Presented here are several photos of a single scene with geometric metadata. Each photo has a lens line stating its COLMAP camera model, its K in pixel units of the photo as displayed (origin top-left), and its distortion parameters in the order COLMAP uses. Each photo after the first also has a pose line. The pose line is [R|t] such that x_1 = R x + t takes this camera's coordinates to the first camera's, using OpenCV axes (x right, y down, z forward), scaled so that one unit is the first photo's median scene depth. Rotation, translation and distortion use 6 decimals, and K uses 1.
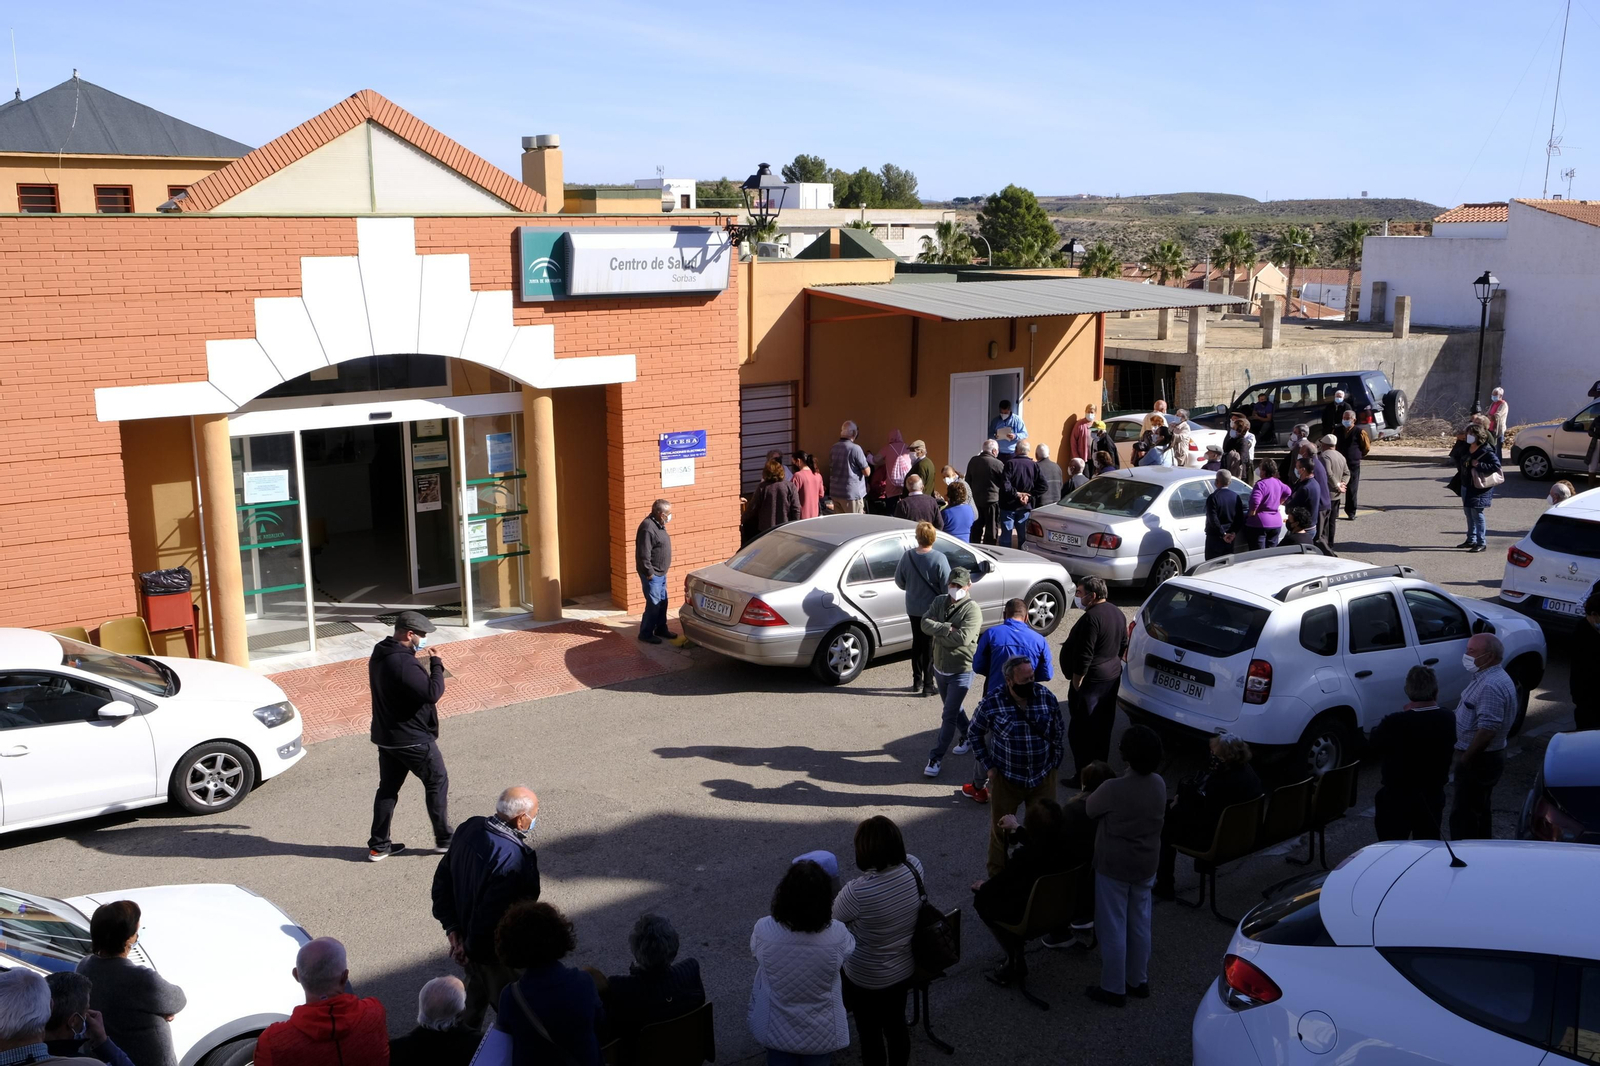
lens RADIAL K [[1470.5, 0, 809.7], [0, 1470.5, 525.4], [0, 0, 1]] dist [-0.039879, 0.000000]
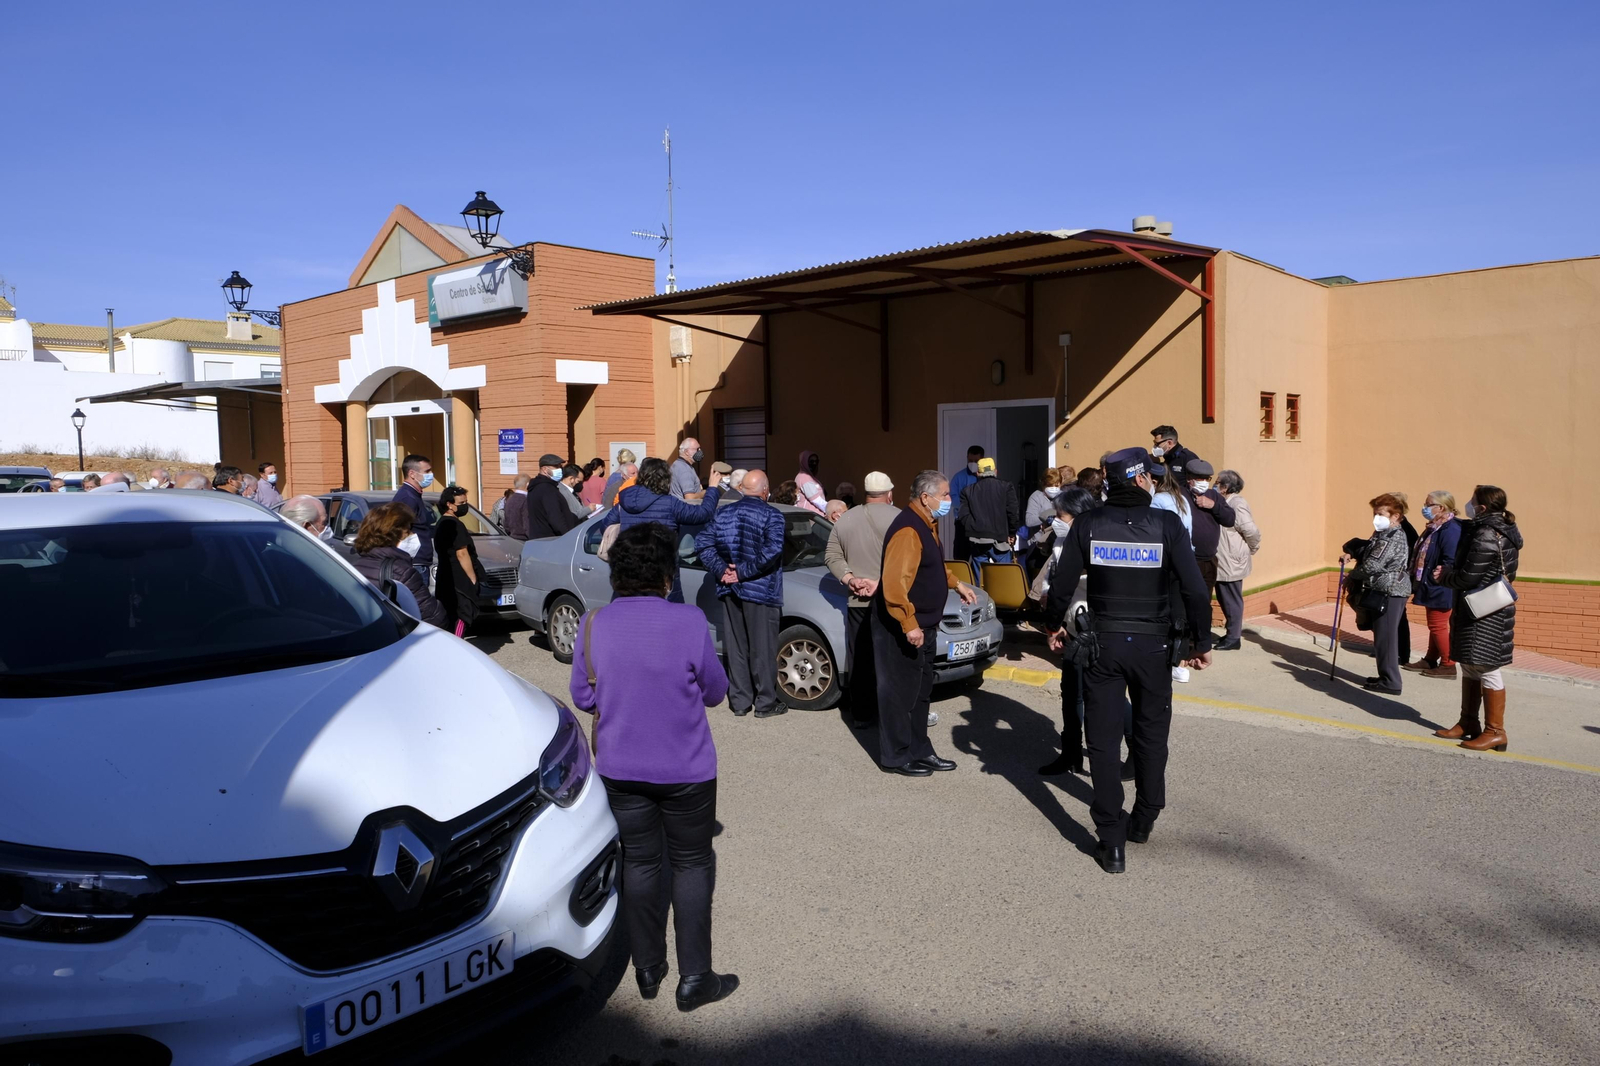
lens RADIAL K [[1086.5, 0, 810.2], [0, 1086.5, 535.4], [0, 0, 1]] dist [-0.027381, 0.013496]
pose [[0.196304, 0.073842, -0.977759, 0.875815], [-0.185124, 0.982018, 0.036997, -0.059316], [0.962909, 0.173744, 0.206444, 1.120031]]
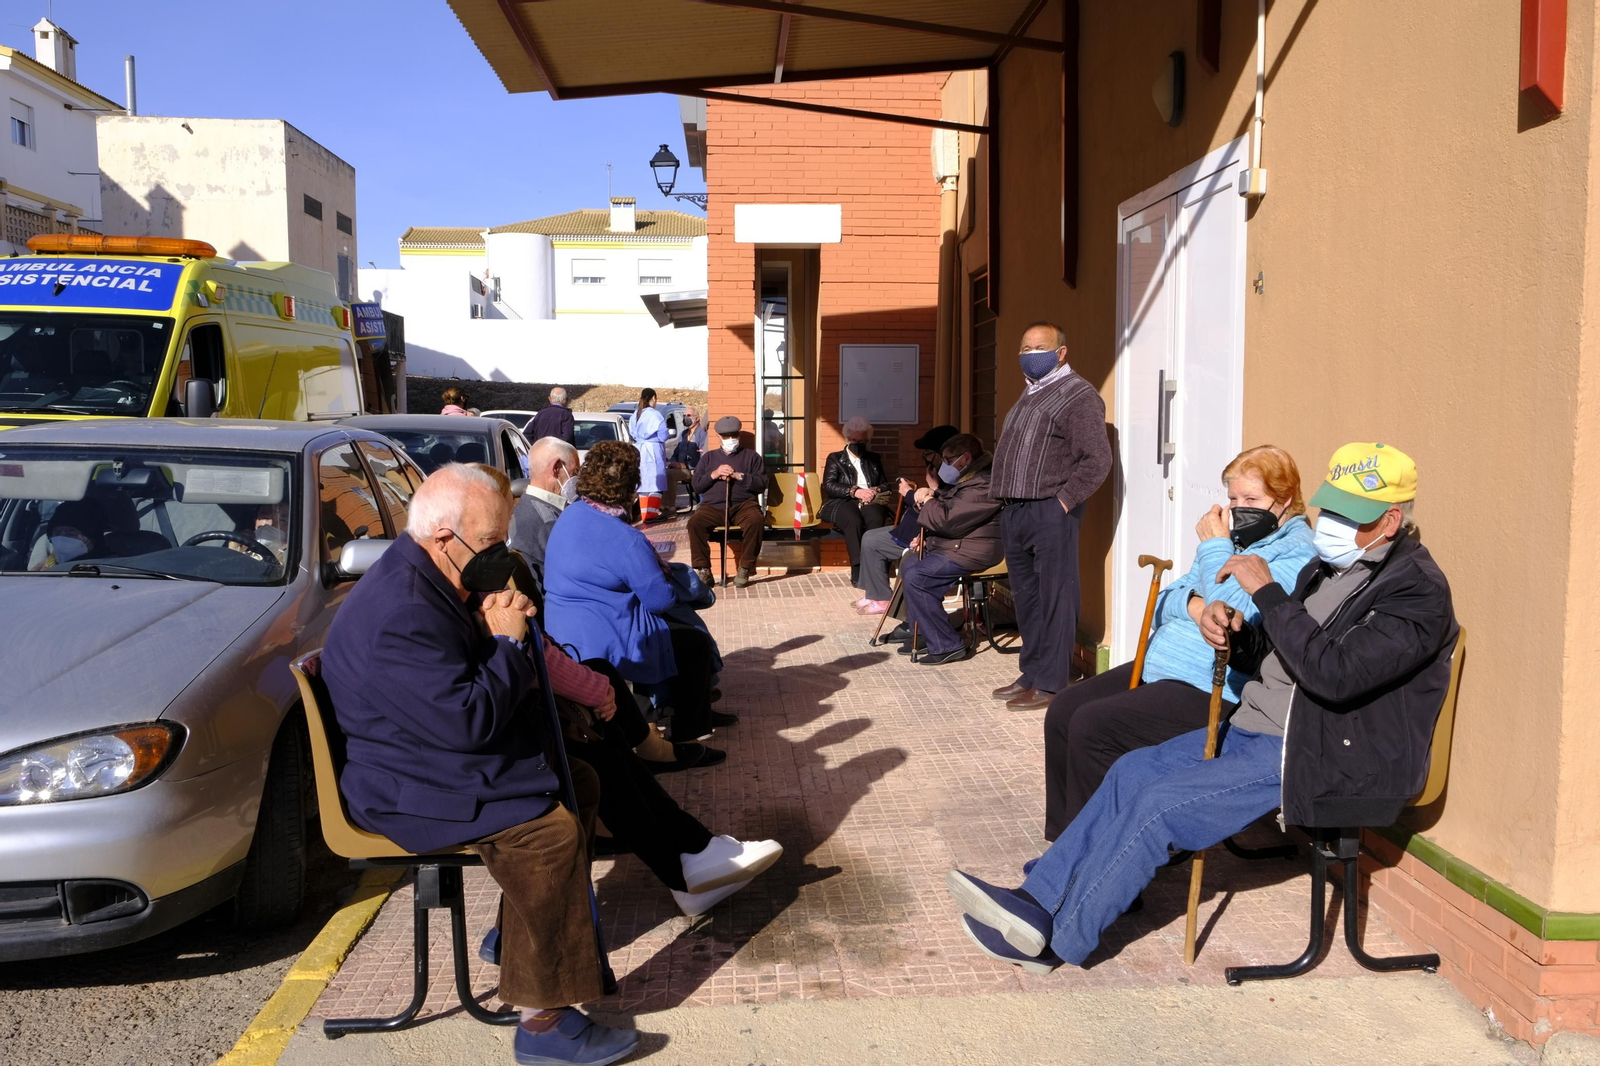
lens RADIAL K [[1364.7, 0, 801.4], [0, 1364.7, 532.9], [0, 0, 1]] dist [0.008607, 0.005624]
pose [[-0.559775, 0.071607, -0.825545, 0.494492], [-0.166475, 0.966229, 0.196691, -0.112083], [0.811750, 0.247536, -0.528950, 1.504536]]
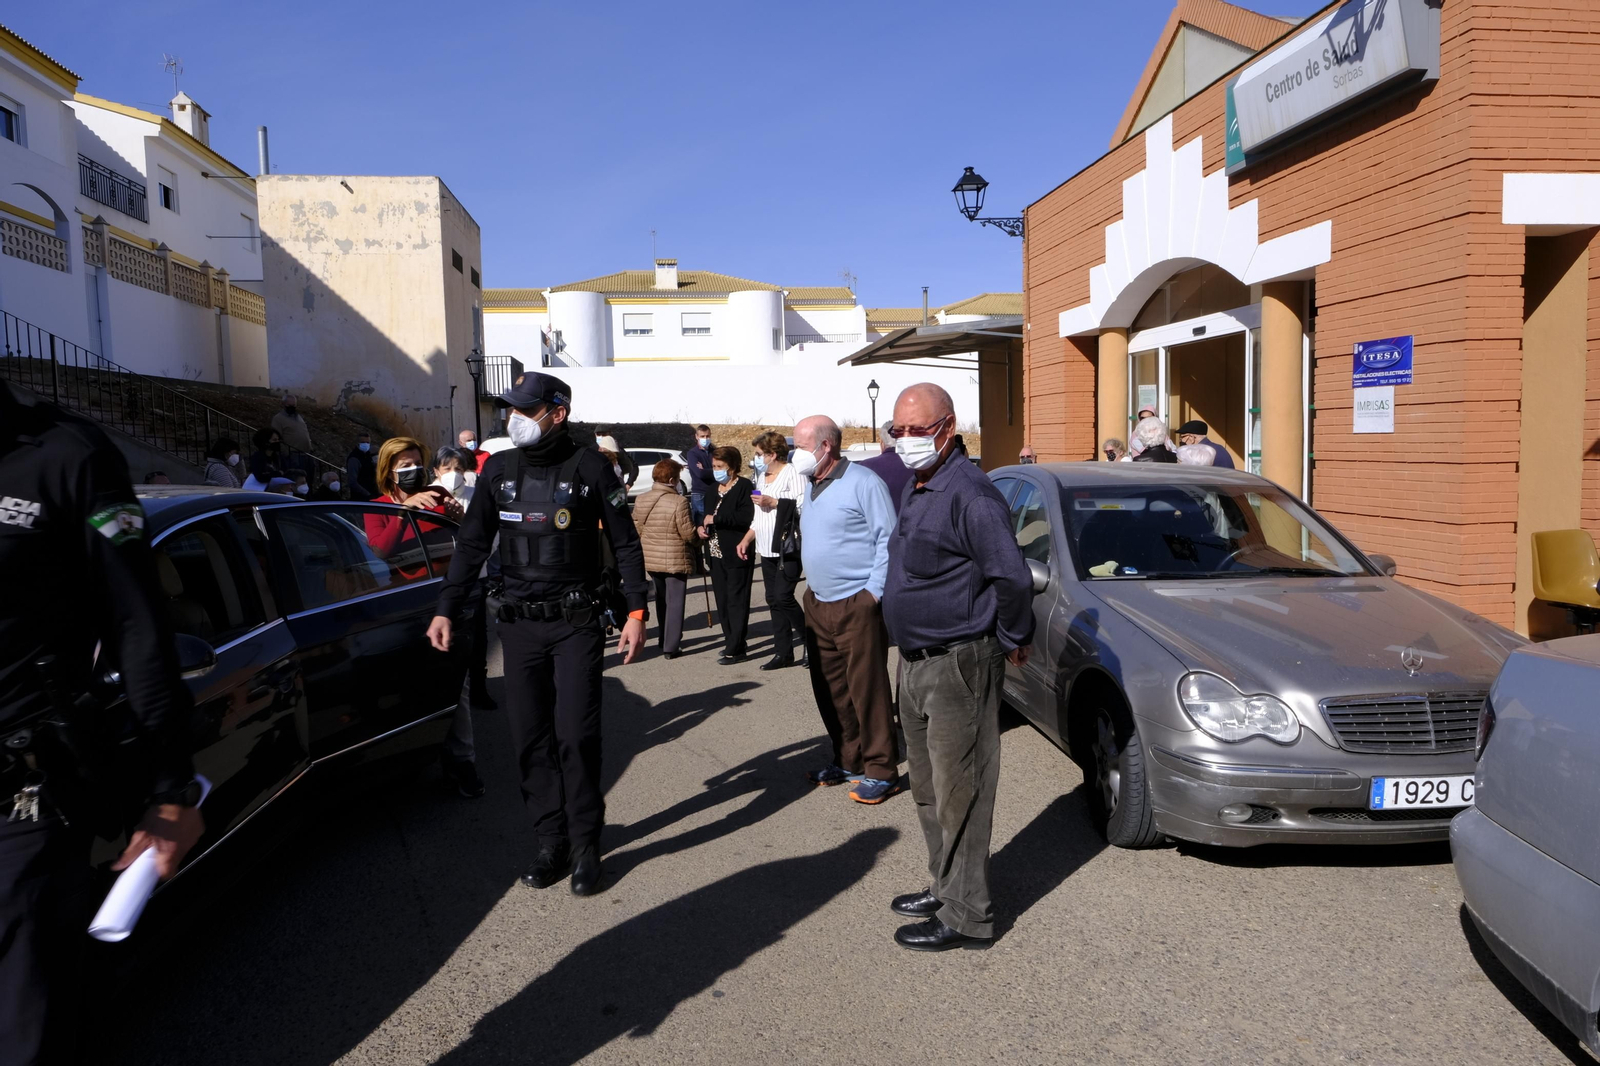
lens RADIAL K [[1086.5, 0, 811.3], [0, 1086.5, 535.0], [0, 0, 1]] dist [-0.027381, 0.013496]
pose [[-0.490569, 0.086864, -0.867062, 0.425541], [-0.150838, 0.971534, 0.182671, -0.033892], [0.858248, 0.220399, -0.463502, 1.070927]]
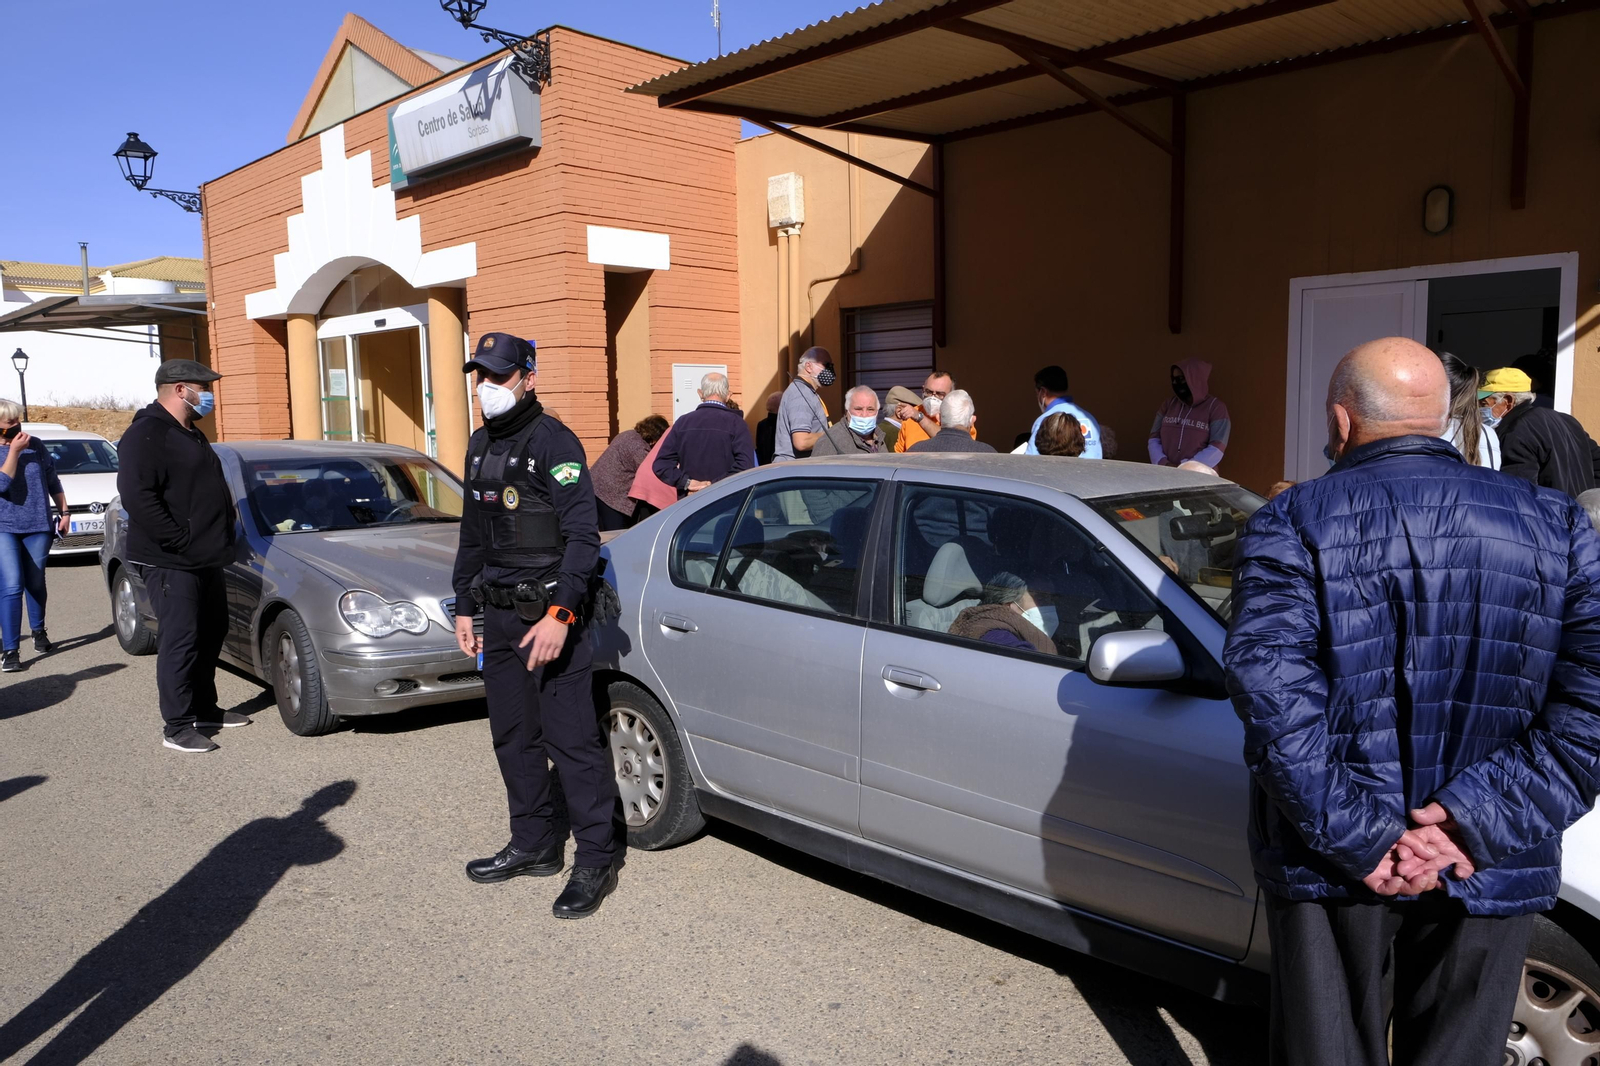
lens RADIAL K [[1086.5, 0, 813.0], [0, 1086.5, 537.2], [0, 0, 1]] dist [-0.027381, 0.013496]
pose [[0.176543, 0.115018, -0.977550, 0.518020], [-0.183901, 0.979515, 0.082037, -0.041377], [0.966961, 0.165289, 0.194078, 1.107379]]
